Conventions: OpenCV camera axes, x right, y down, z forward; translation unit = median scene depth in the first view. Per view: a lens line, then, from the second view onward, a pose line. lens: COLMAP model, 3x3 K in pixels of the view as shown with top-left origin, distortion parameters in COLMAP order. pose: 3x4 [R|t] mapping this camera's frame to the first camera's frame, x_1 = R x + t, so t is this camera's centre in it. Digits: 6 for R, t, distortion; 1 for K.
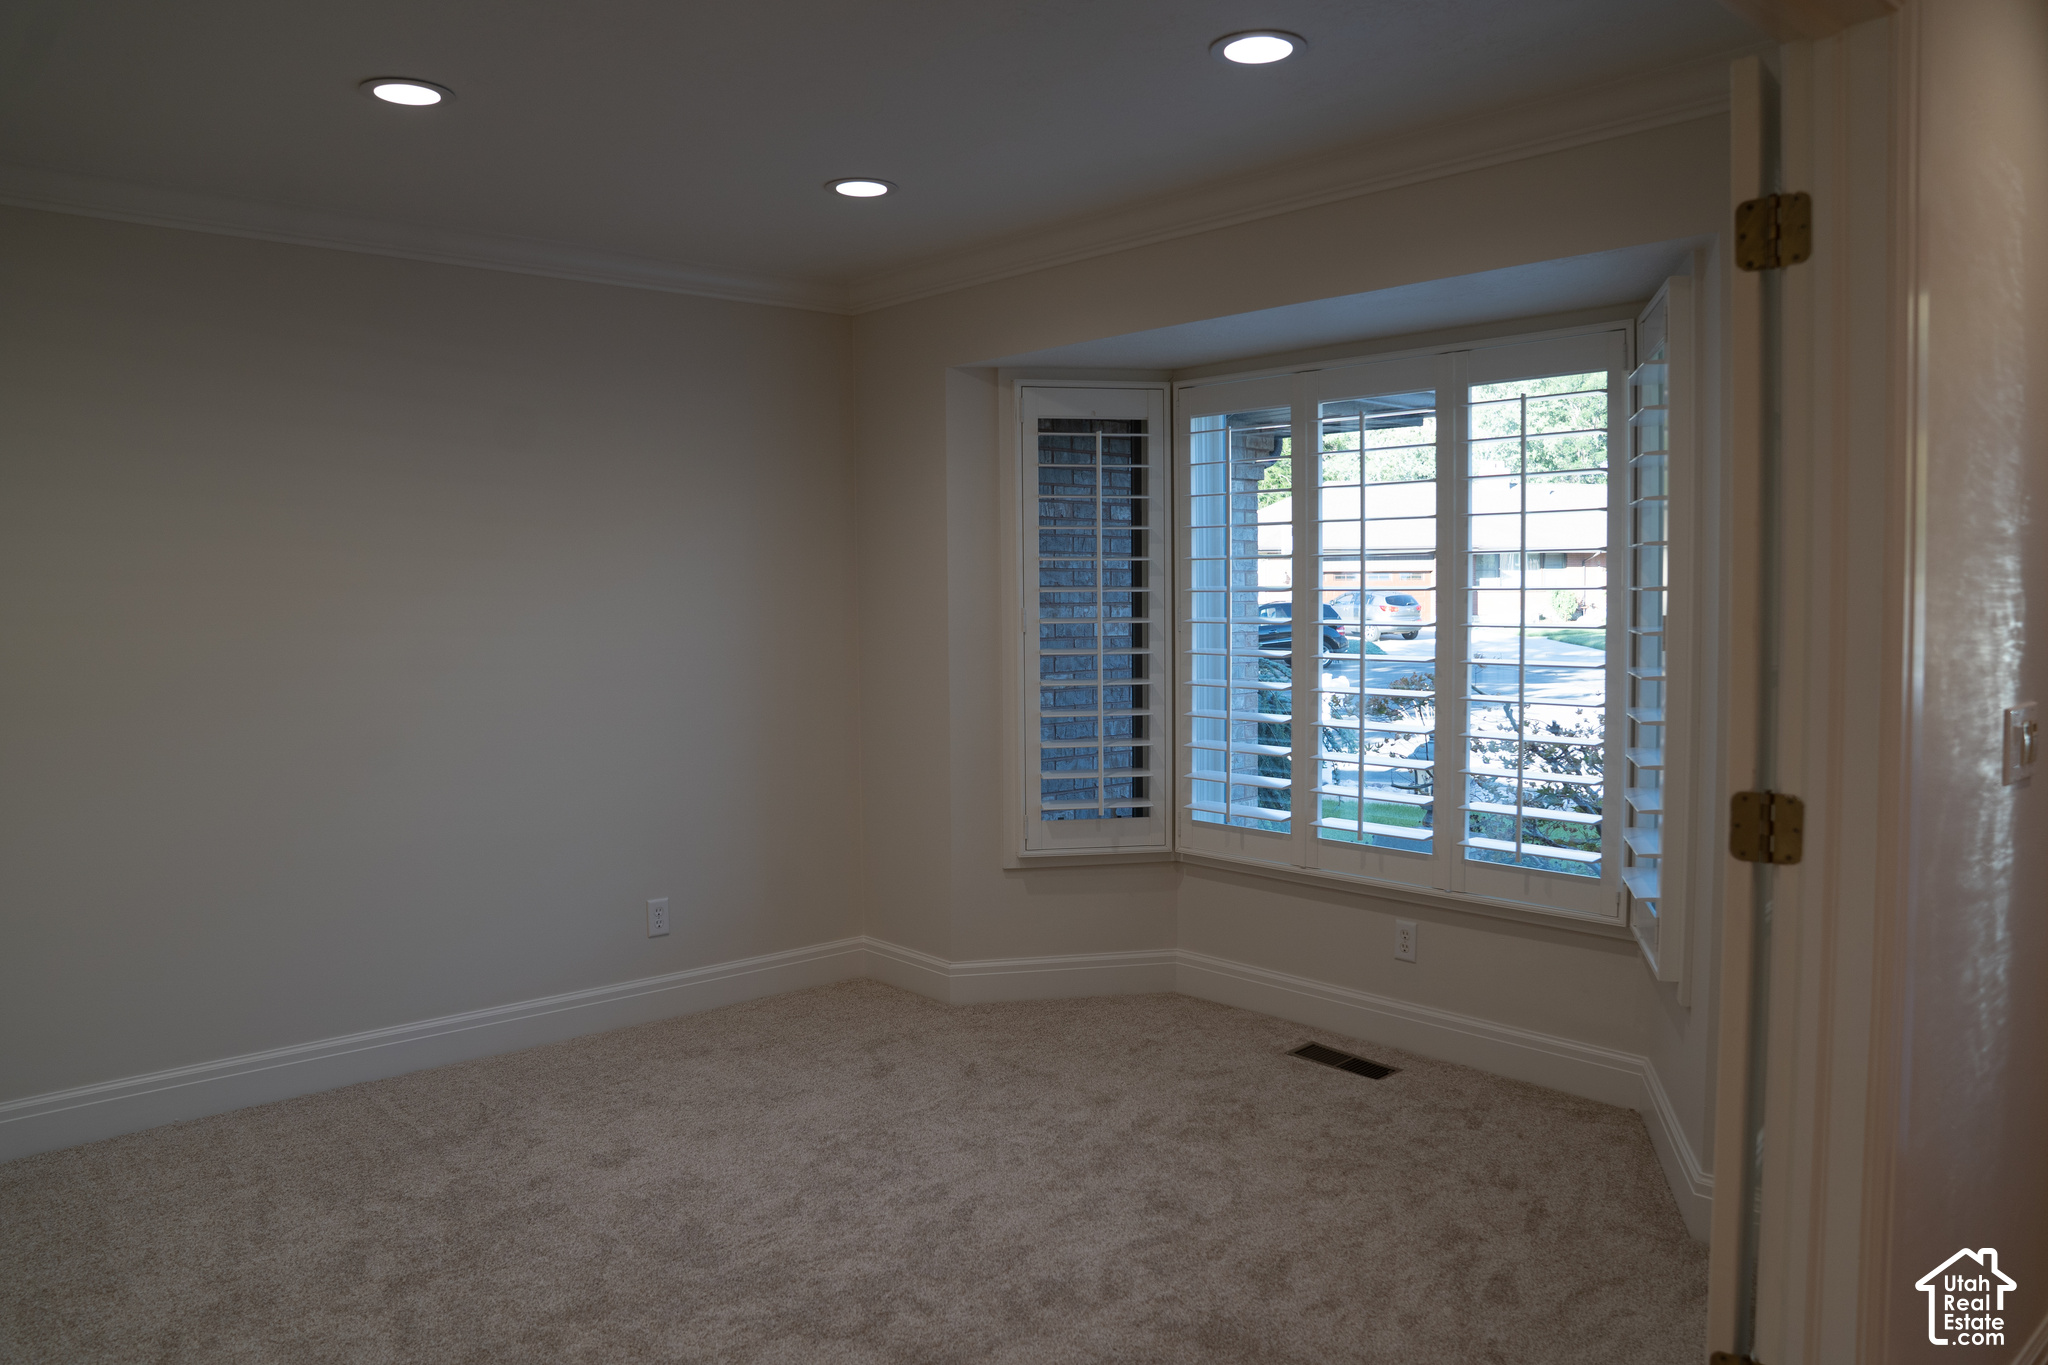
lens RADIAL K [[1483.1, 0, 1024.0], [0, 1483.1, 682.5], [0, 0, 1]] dist [-0.113489, 0.091074]
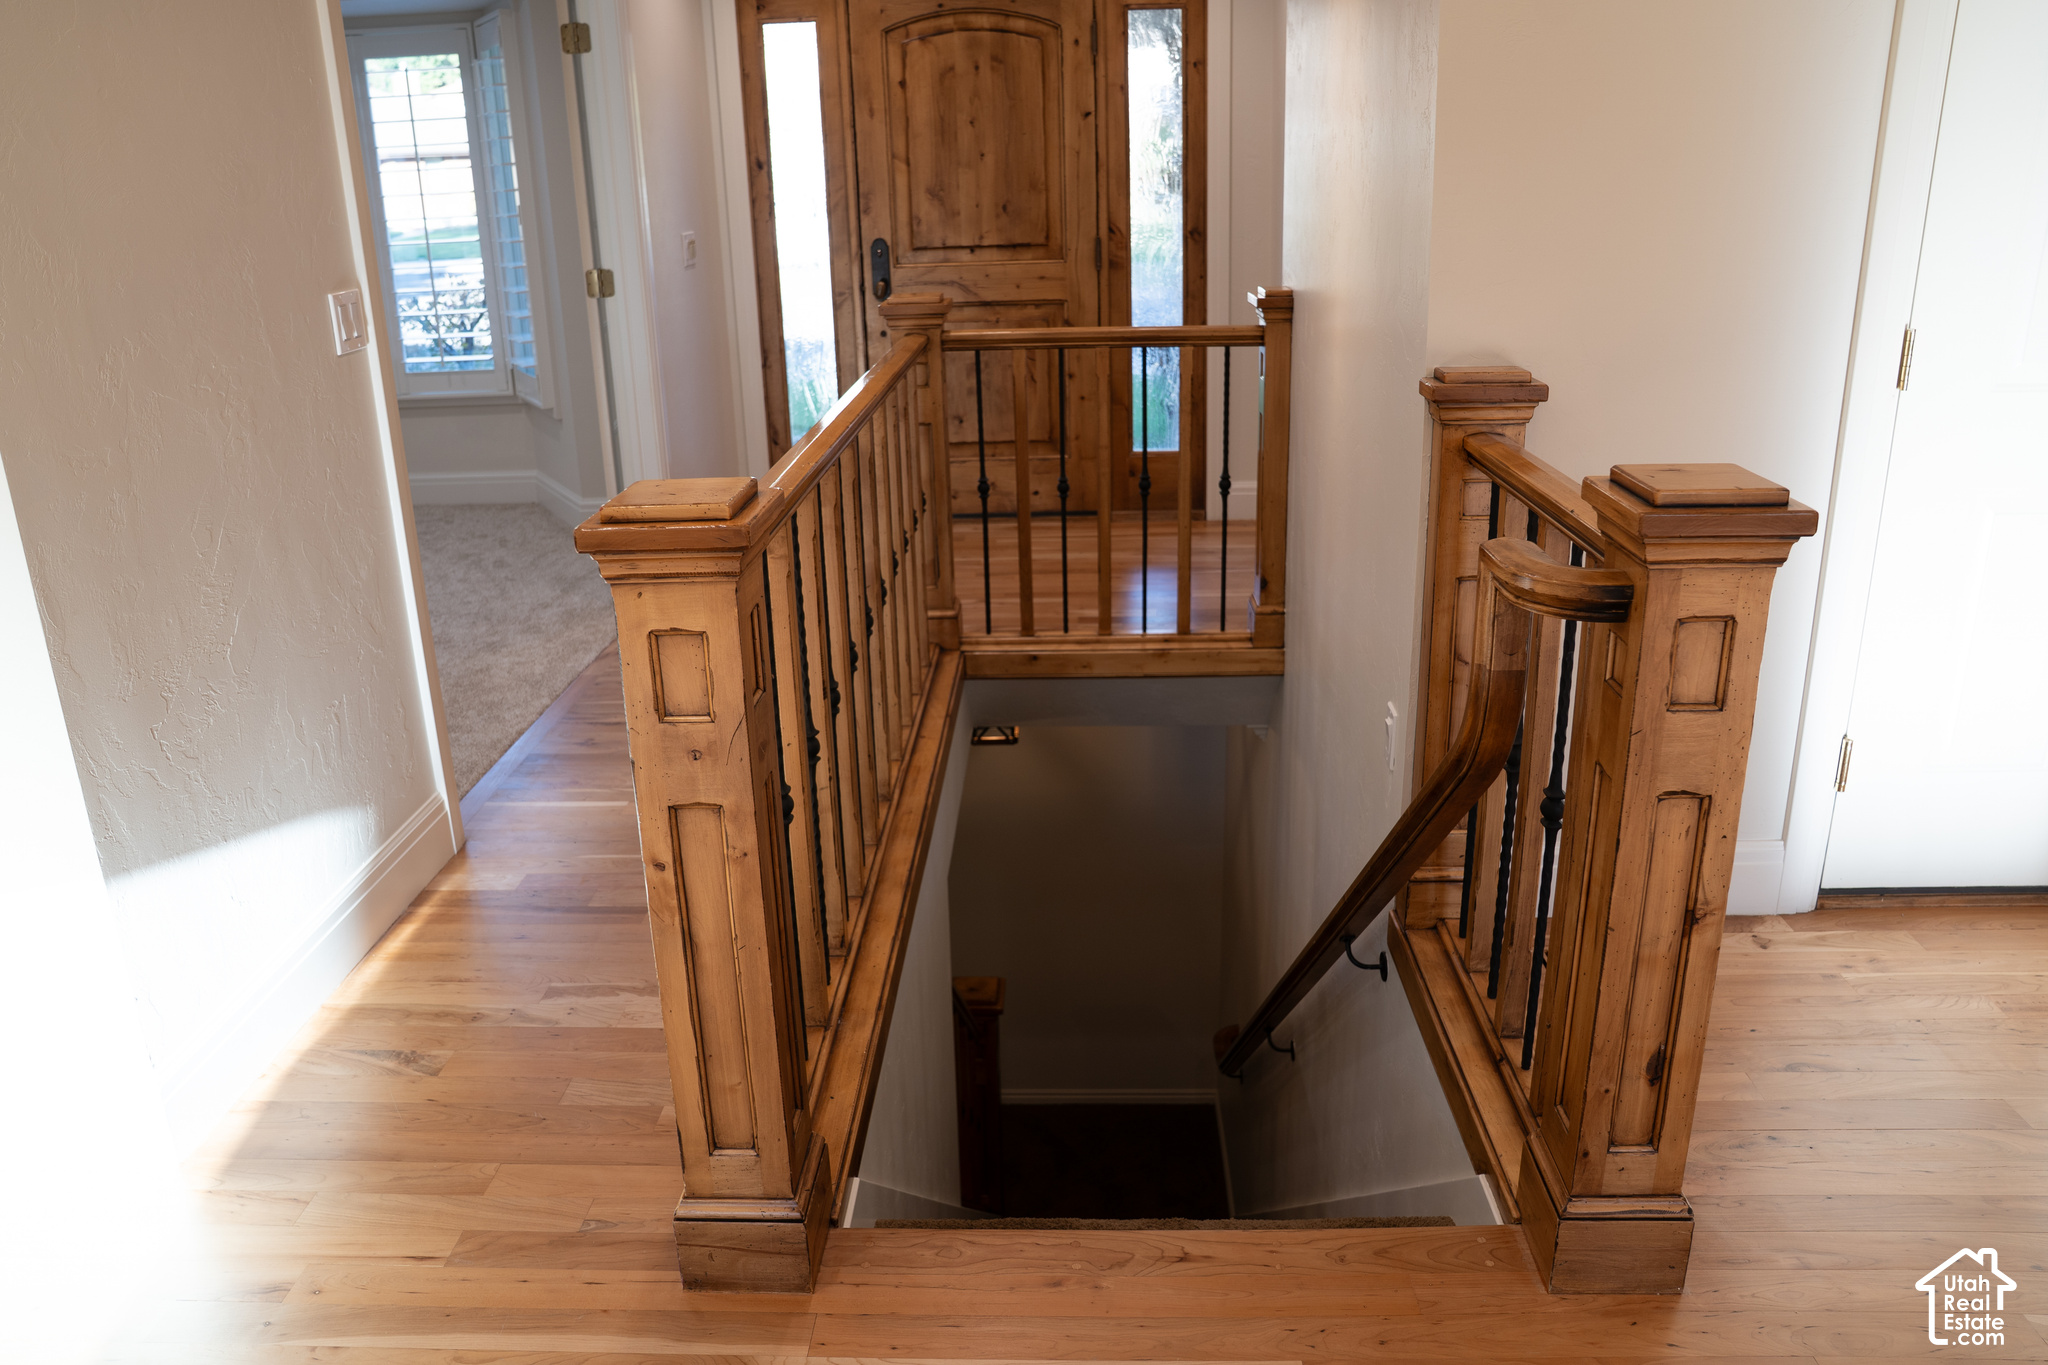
lens RADIAL K [[1483.1, 0, 1024.0], [0, 1483.1, 682.5], [0, 0, 1]] dist [-0.113489, 0.091074]
pose [[0.697502, -0.247208, 0.672592, -0.467688], [0.062777, 0.956081, 0.286301, 0.042258], [-0.713828, -0.157472, 0.682387, -0.747405]]
